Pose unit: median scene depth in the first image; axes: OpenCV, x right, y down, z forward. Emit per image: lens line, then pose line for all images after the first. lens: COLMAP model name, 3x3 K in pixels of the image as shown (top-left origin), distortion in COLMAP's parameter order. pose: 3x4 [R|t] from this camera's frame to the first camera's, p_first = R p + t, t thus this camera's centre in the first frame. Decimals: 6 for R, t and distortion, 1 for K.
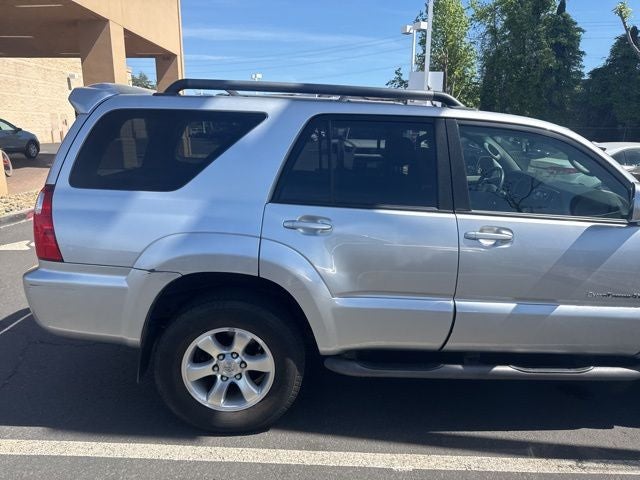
lens RADIAL K [[472.1, 0, 322.7], [0, 472.1, 236.2], [0, 0, 1]] dist [0.029751, -0.037034]
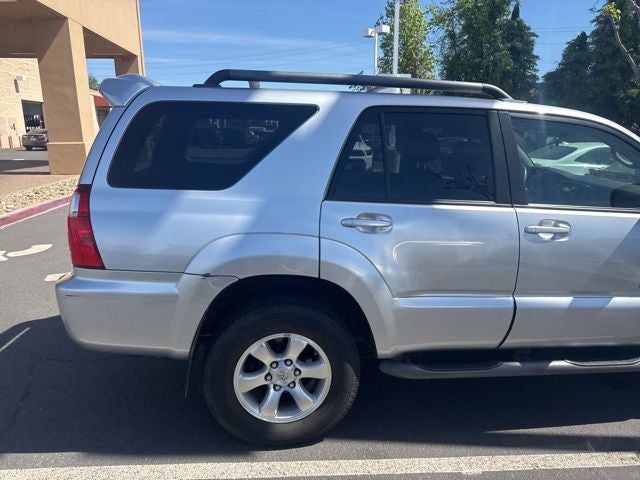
lens RADIAL K [[472.1, 0, 322.7], [0, 472.1, 236.2], [0, 0, 1]] dist [0.029751, -0.037034]
pose [[0.996090, -0.024496, 0.084875, -0.192628], [0.025043, 0.999672, -0.005394, 0.006860], [-0.084715, 0.007498, 0.996377, 0.055345]]
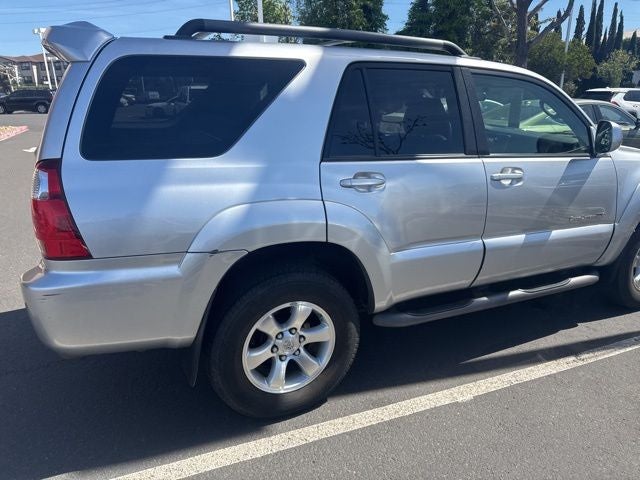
lens RADIAL K [[468.4, 0, 333.8], [0, 468.4, 234.3], [0, 0, 1]] dist [0.049601, -0.070854]
pose [[0.918054, -0.134801, 0.372834, -0.430306], [0.107319, 0.989807, 0.093616, -0.012209], [-0.381654, -0.045932, 0.923163, 0.134413]]
